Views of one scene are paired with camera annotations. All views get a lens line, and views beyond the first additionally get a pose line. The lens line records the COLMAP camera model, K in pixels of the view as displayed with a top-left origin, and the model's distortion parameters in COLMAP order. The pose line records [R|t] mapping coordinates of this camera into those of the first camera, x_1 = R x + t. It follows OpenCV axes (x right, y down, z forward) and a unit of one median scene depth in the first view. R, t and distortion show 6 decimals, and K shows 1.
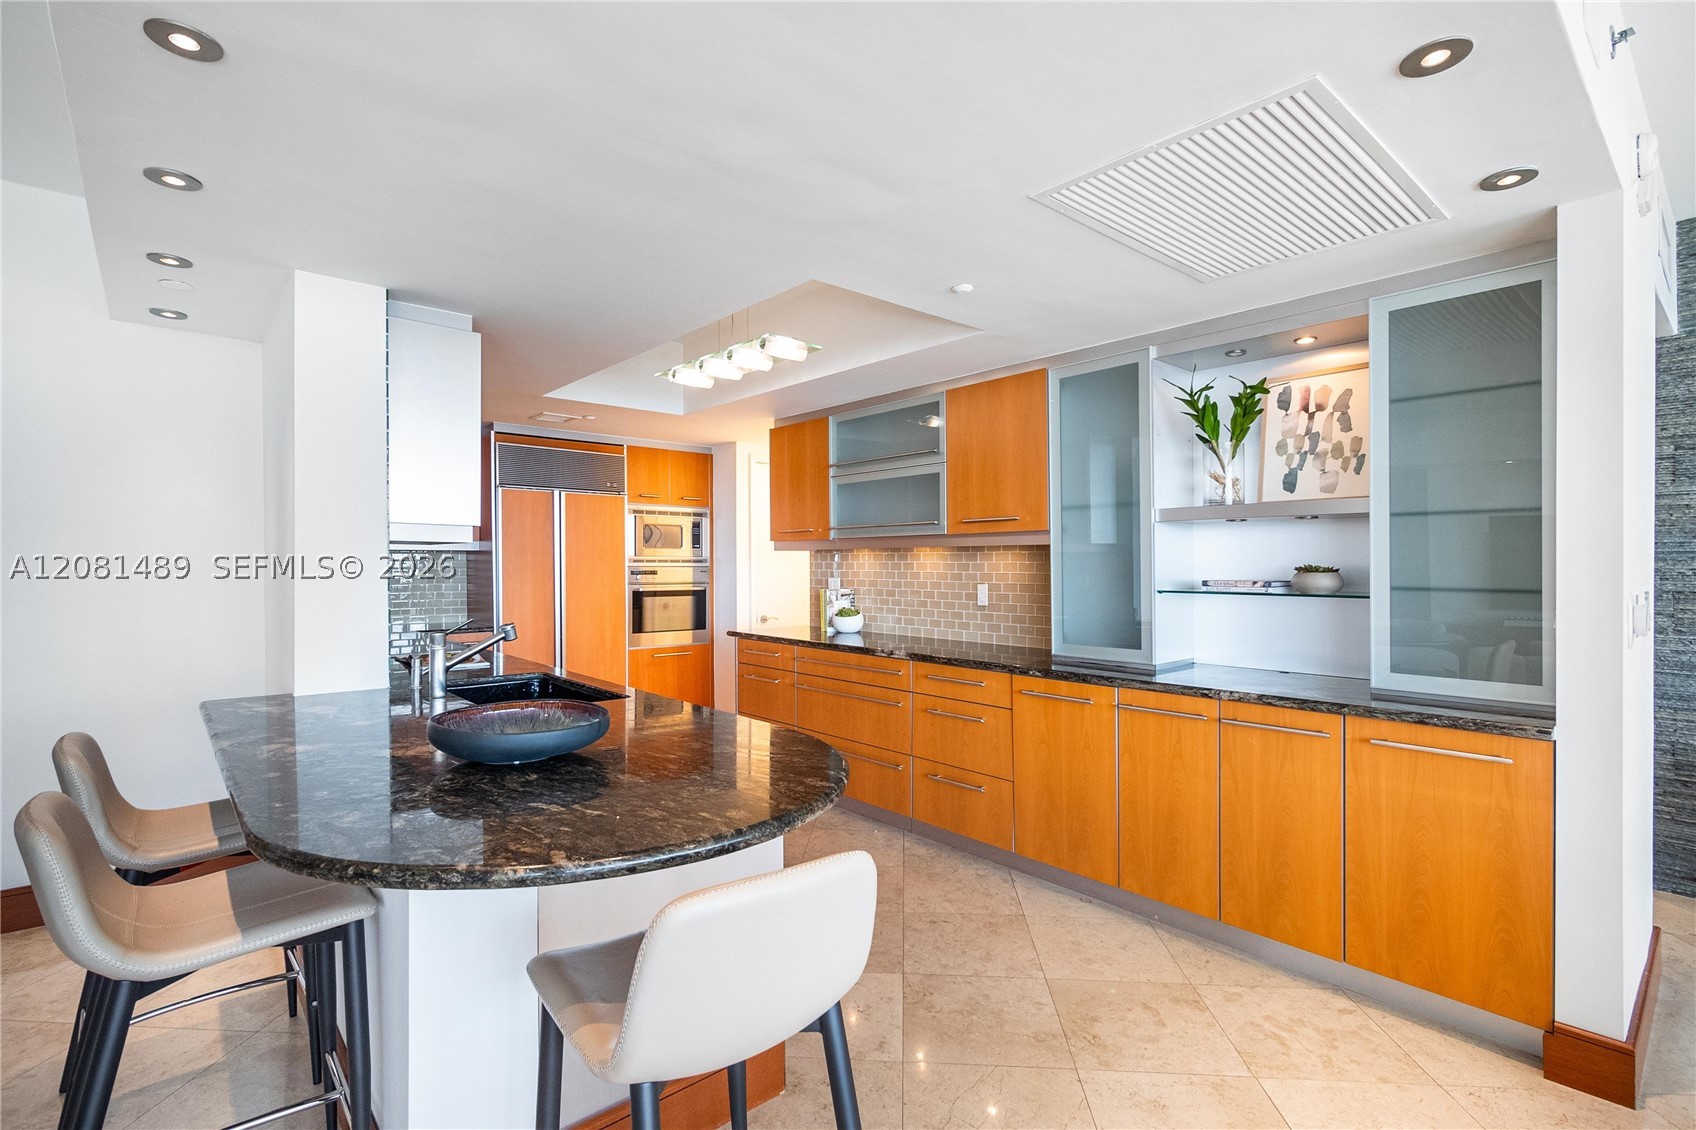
lens RADIAL K [[804.8, 0, 851.6], [0, 804.8, 567.8], [0, 0, 1]] dist [0.003291, 0.000336]
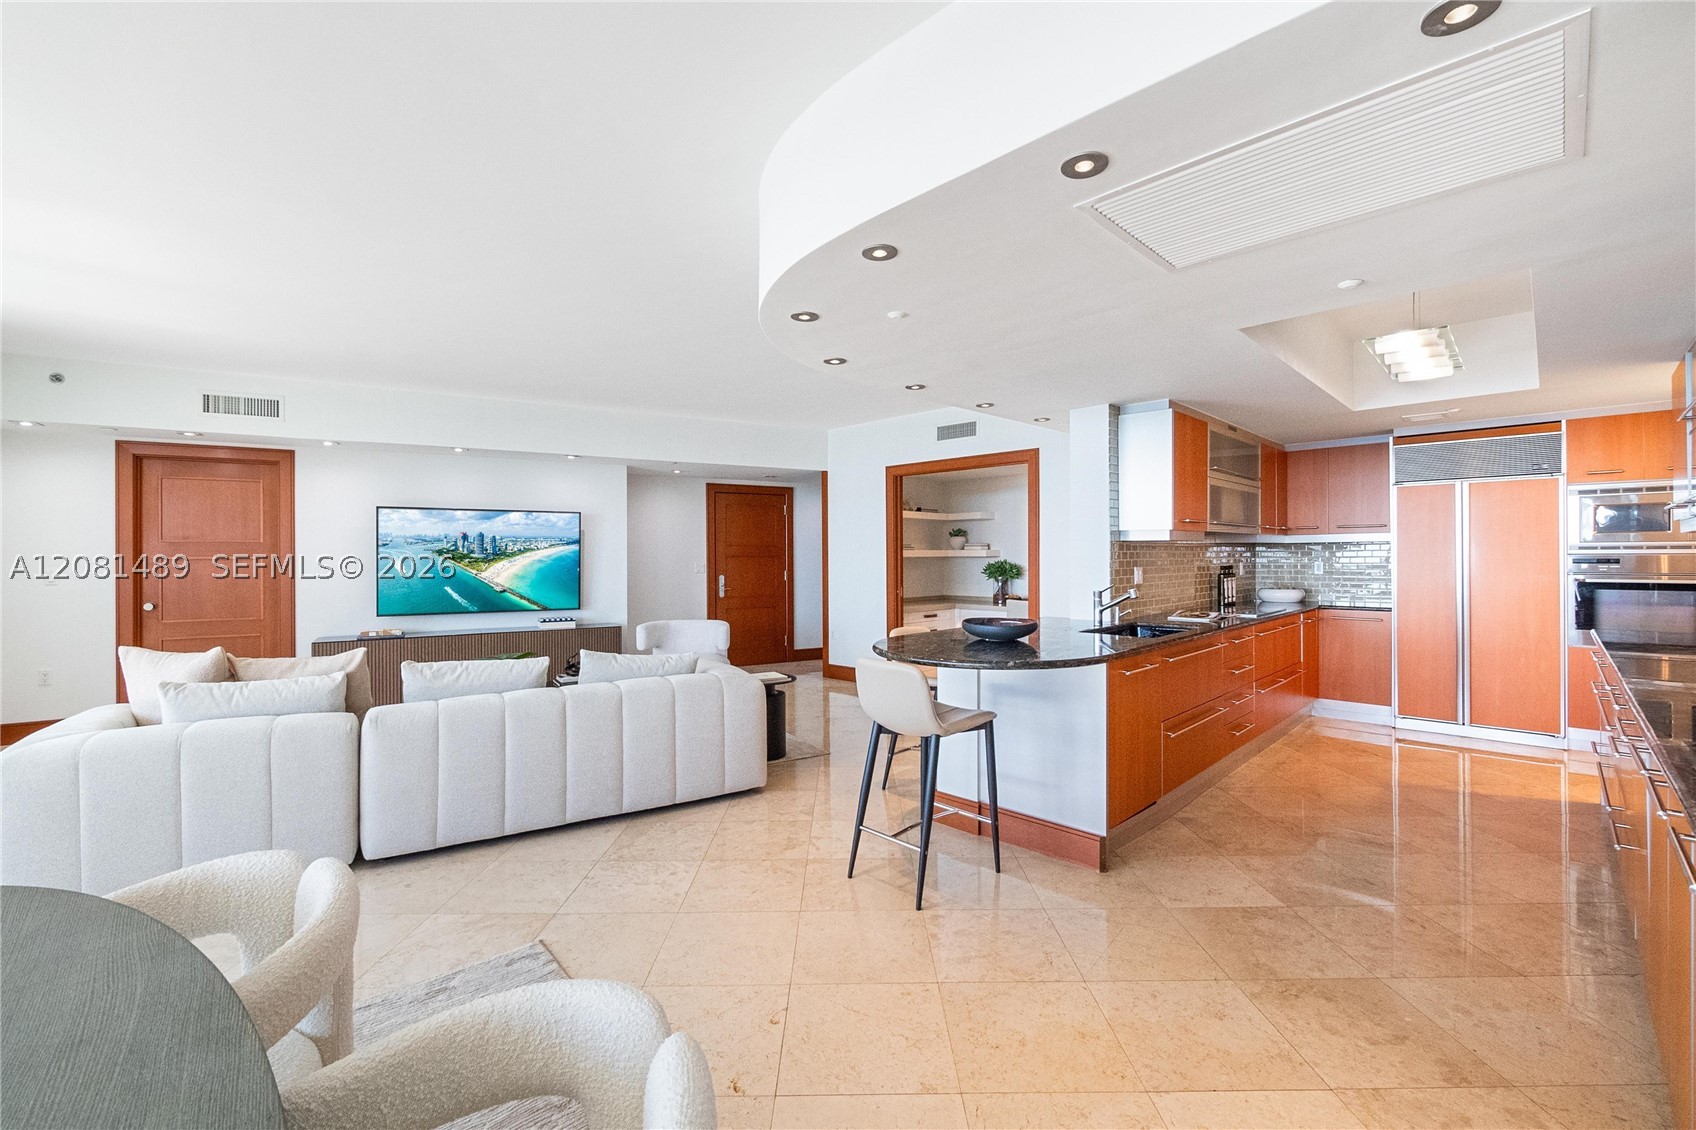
lens RADIAL K [[720.3, 0, 852.2], [0, 720.3, 561.8], [0, 0, 1]] dist [0.001643, 0.000542]
pose [[0.084832, 0.011900, -0.996324, 0.880527], [-0.000122, 0.999929, 0.011933, -0.005312], [0.996395, -0.000891, 0.084827, 0.241788]]
